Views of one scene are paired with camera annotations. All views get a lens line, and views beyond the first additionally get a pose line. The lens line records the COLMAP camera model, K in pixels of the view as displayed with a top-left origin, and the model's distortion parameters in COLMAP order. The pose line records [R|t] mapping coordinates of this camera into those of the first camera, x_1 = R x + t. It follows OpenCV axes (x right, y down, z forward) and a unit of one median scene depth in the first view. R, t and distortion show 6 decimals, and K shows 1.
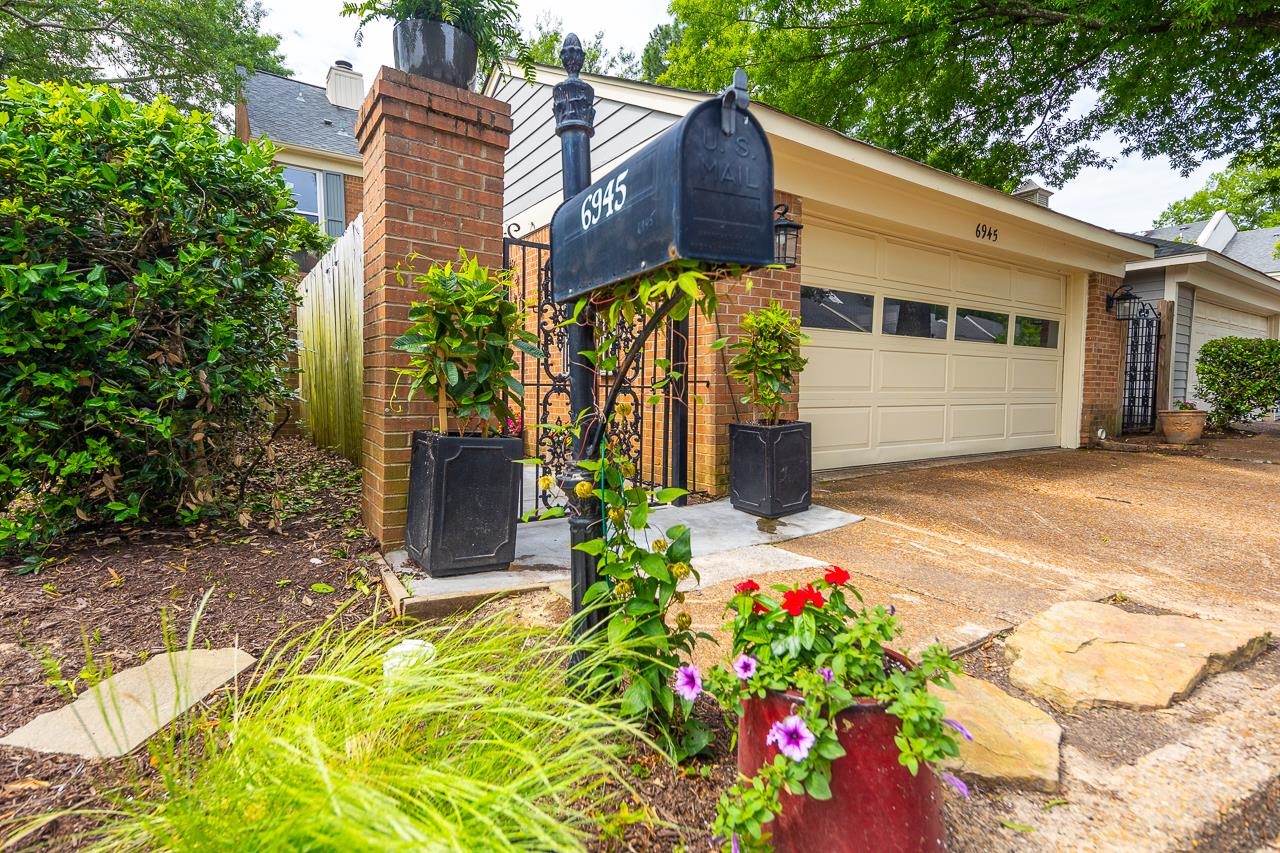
lens RADIAL K [[604.5, 0, 644.2], [0, 604.5, 423.8], [0, 0, 1]] dist [0.045873, -0.016369]
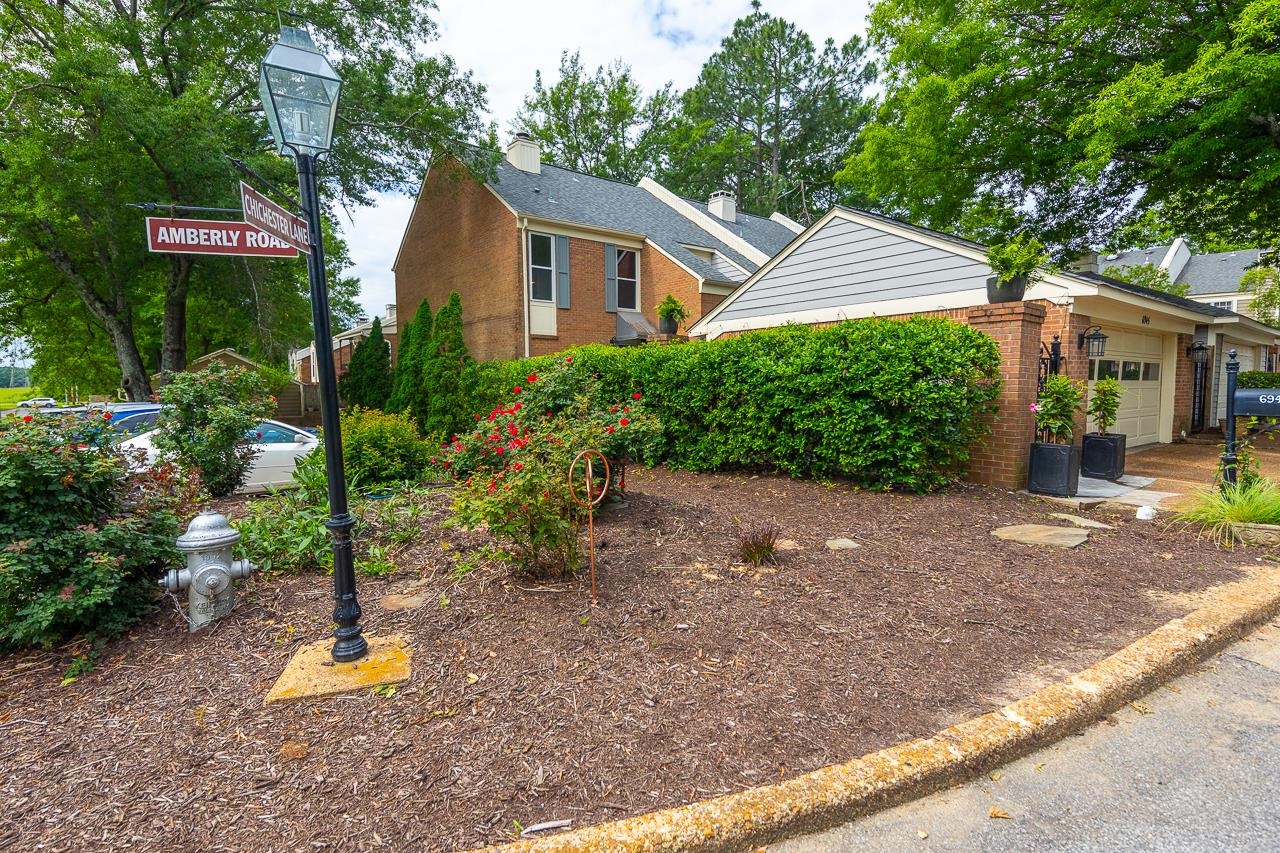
lens RADIAL K [[604.5, 0, 638.2], [0, 604.5, 428.3], [0, 0, 1]] dist [0.045873, -0.016369]
pose [[0.997757, -0.014590, 0.065327, -0.777845], [0.013617, 0.999790, 0.015317, -0.041347], [-0.065537, -0.014393, 0.997746, -0.513491]]
